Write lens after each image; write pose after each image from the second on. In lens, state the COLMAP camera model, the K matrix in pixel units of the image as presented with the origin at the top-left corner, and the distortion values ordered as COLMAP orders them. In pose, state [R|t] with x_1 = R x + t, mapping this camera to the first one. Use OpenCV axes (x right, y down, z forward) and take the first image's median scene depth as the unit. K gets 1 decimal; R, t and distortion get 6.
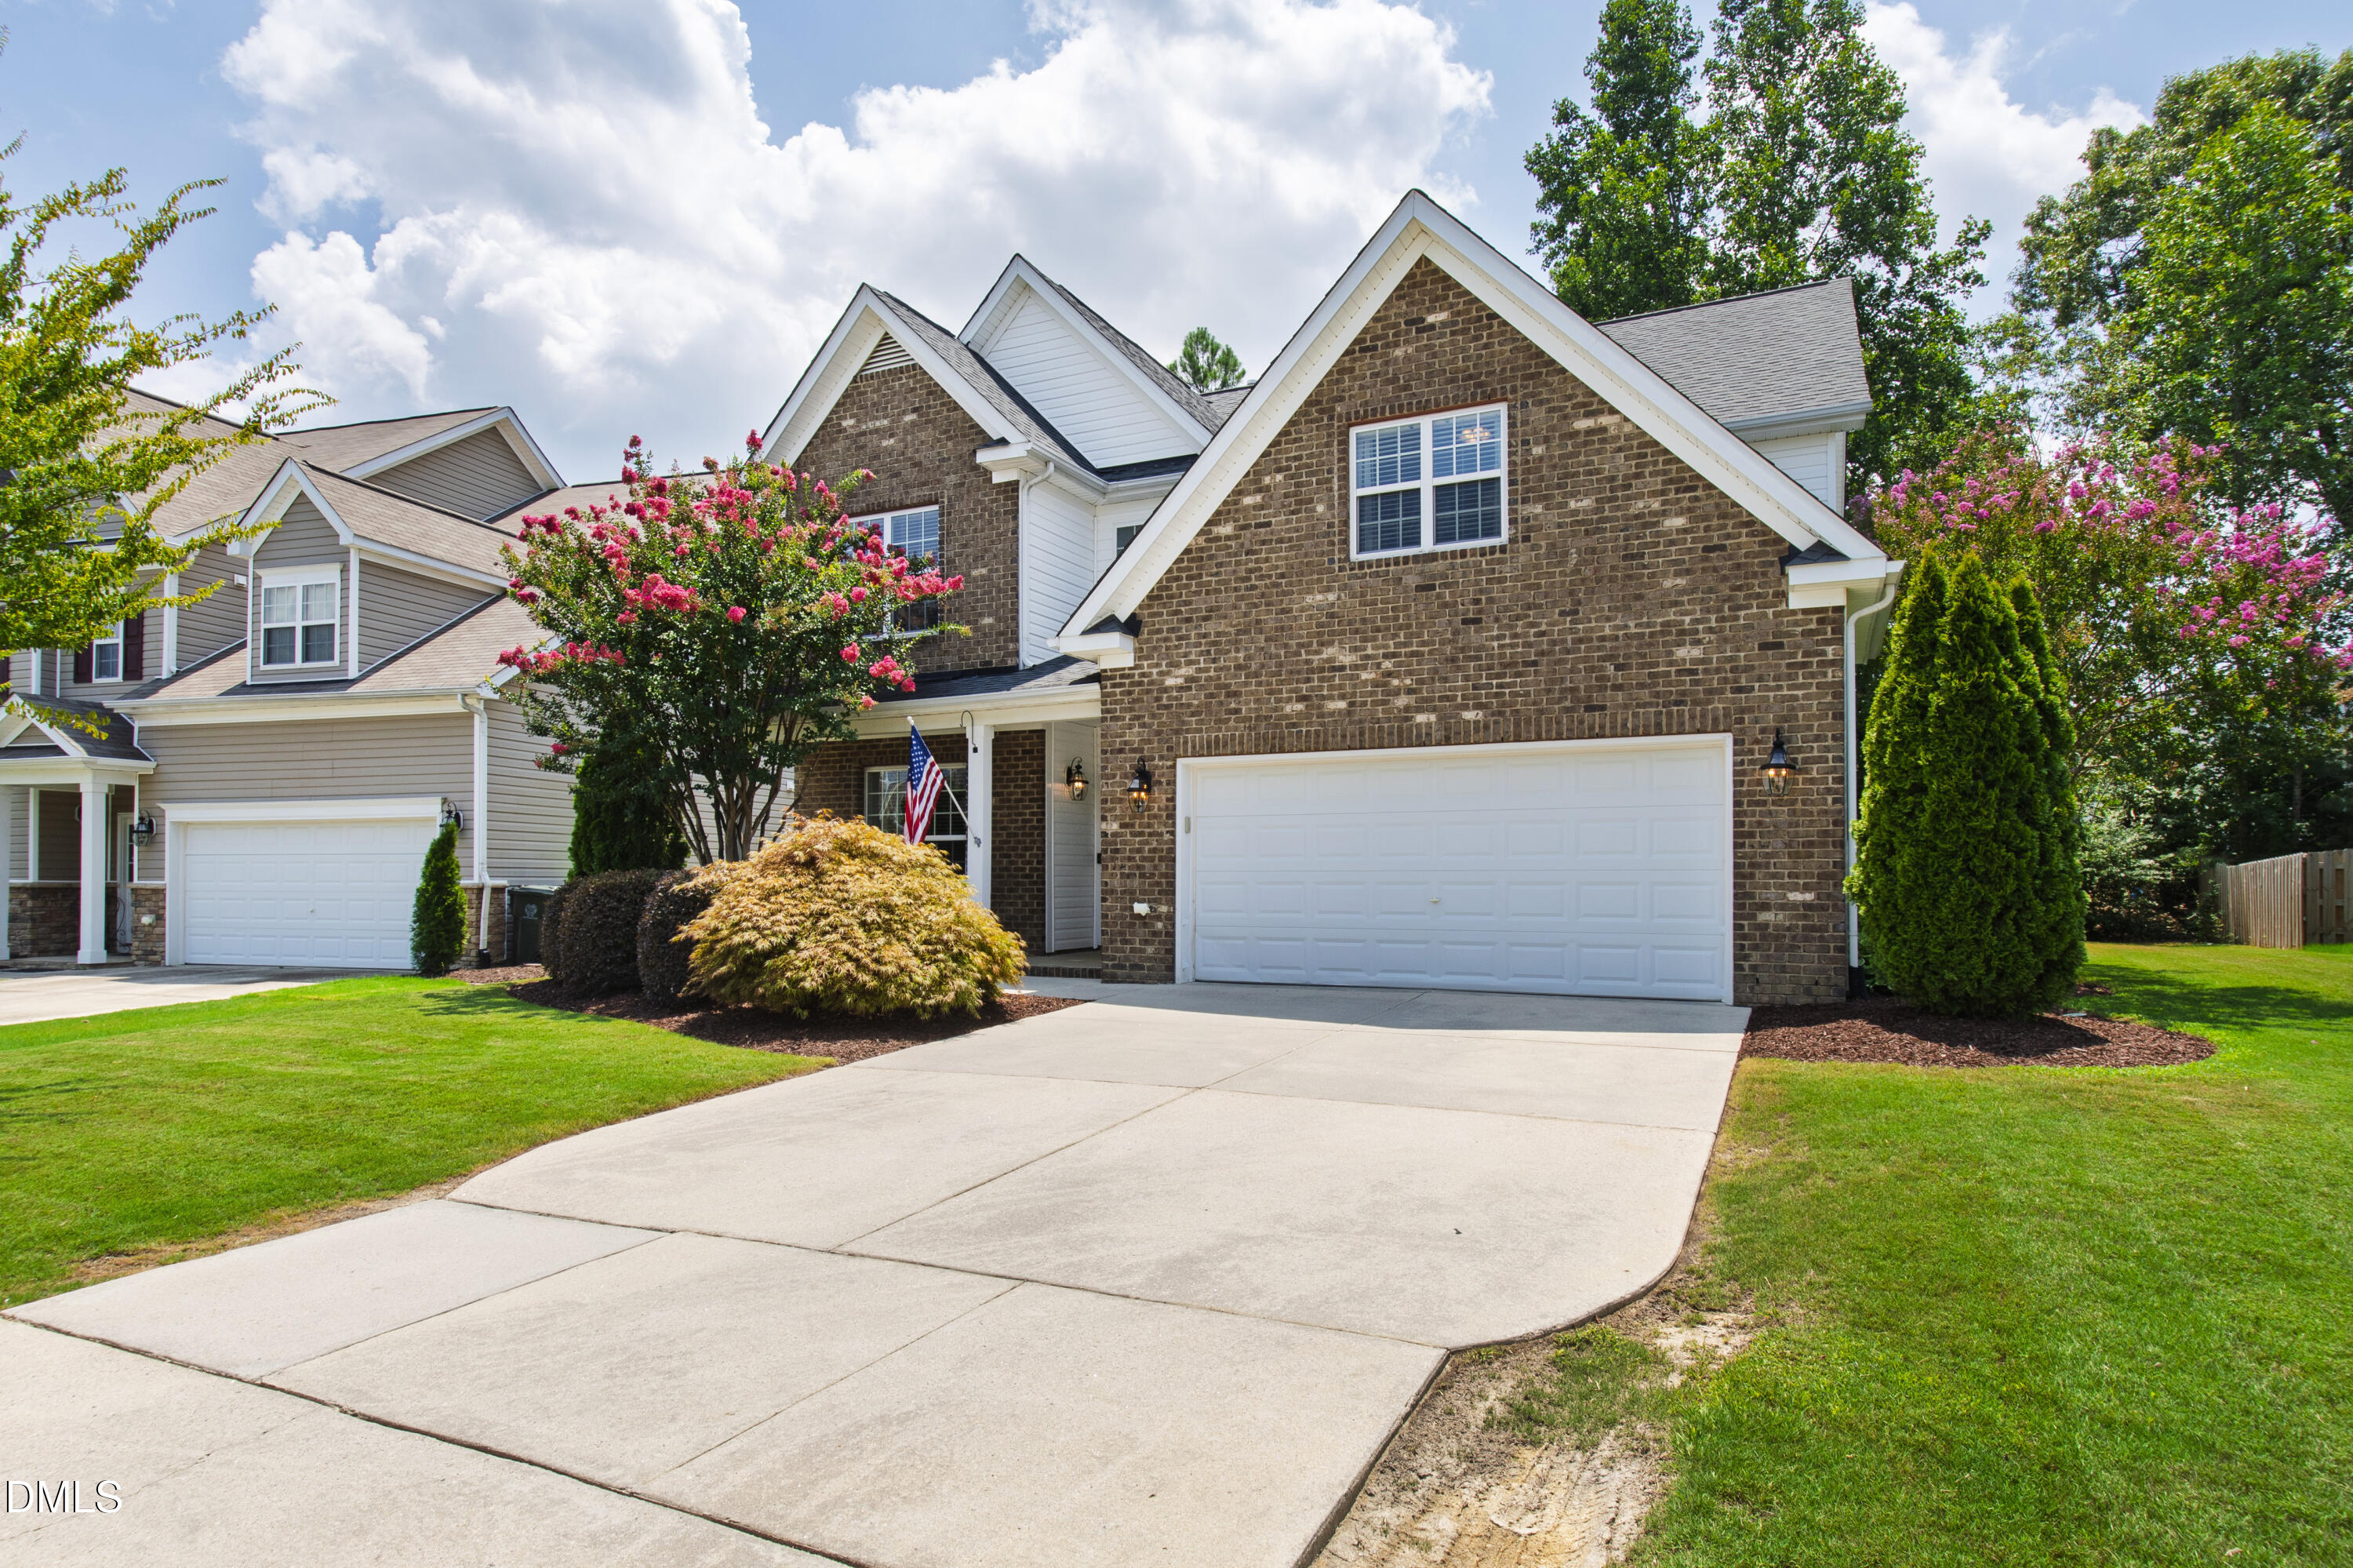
lens RADIAL K [[1091.6, 0, 1185.0], [0, 1091.6, 867.7], [0, 0, 1]] dist [-0.000719, 0.000147]
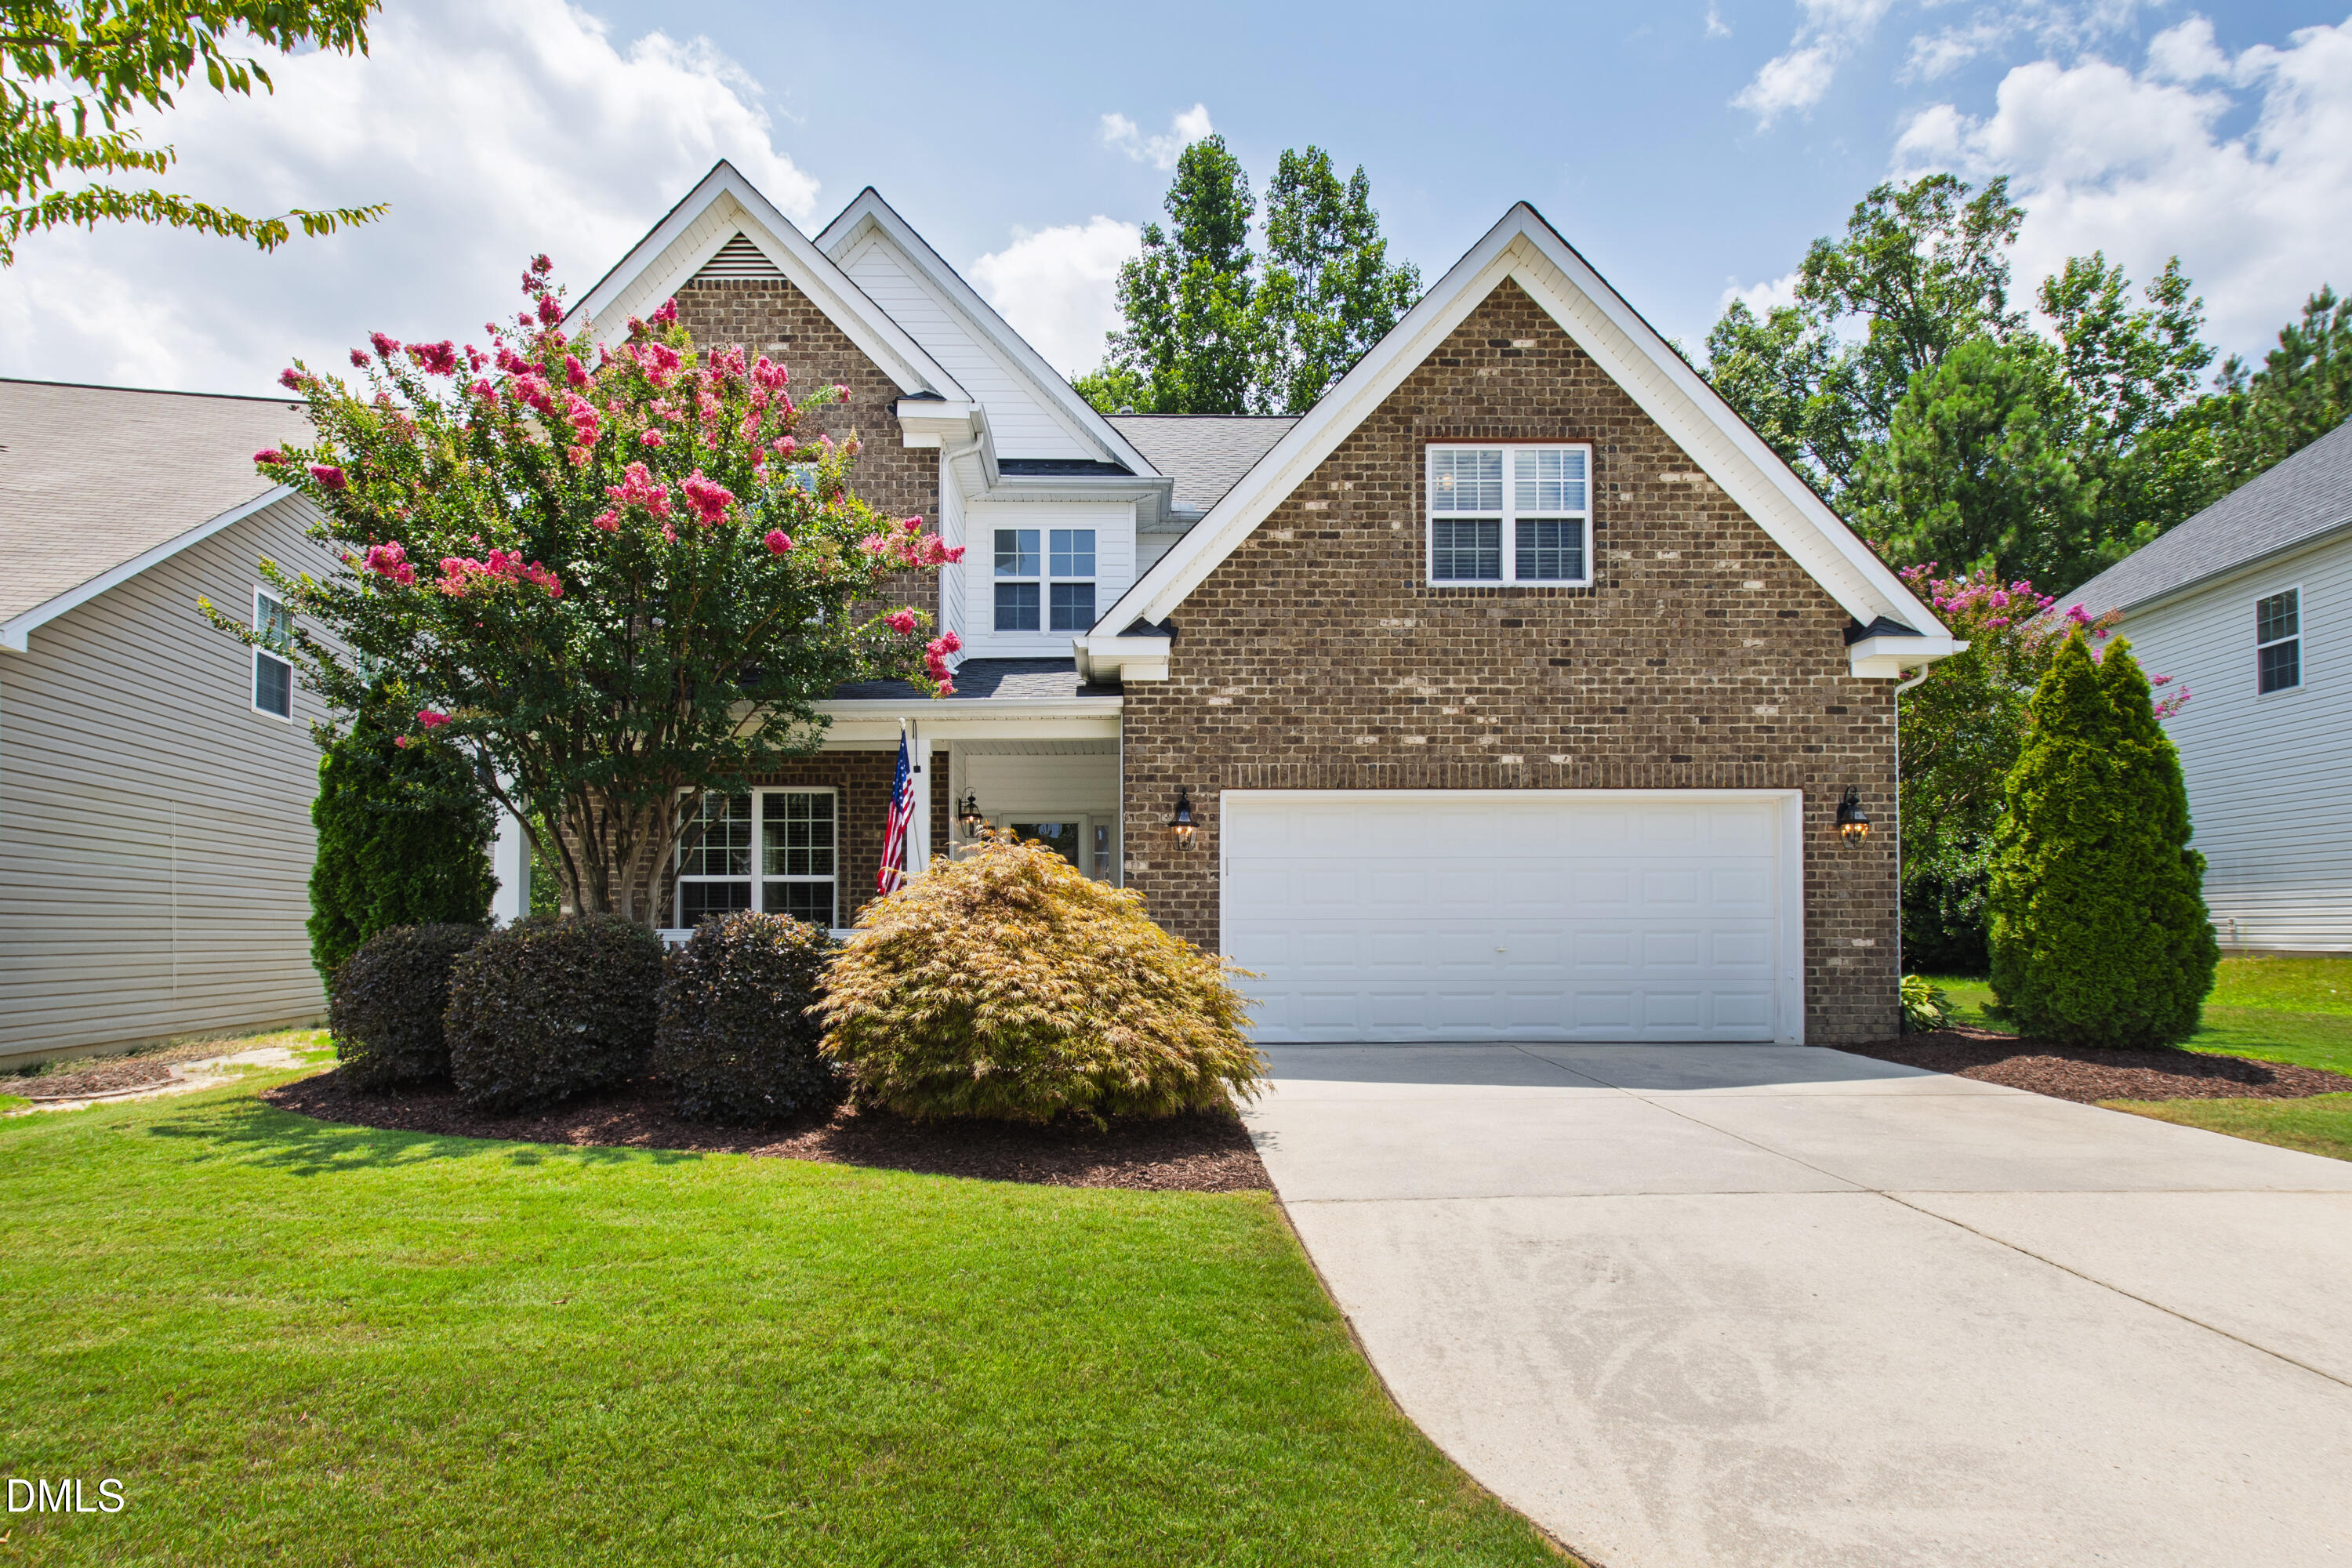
lens RADIAL K [[1031.9, 0, 1174.4], [0, 1031.9, 919.4], [0, 0, 1]] dist [0.002625, -0.005734]
pose [[0.918209, 0.001953, 0.396092, -0.414899], [-0.002003, 0.999998, -0.000288, 0.004240], [-0.396092, -0.000529, 0.918211, 0.289148]]
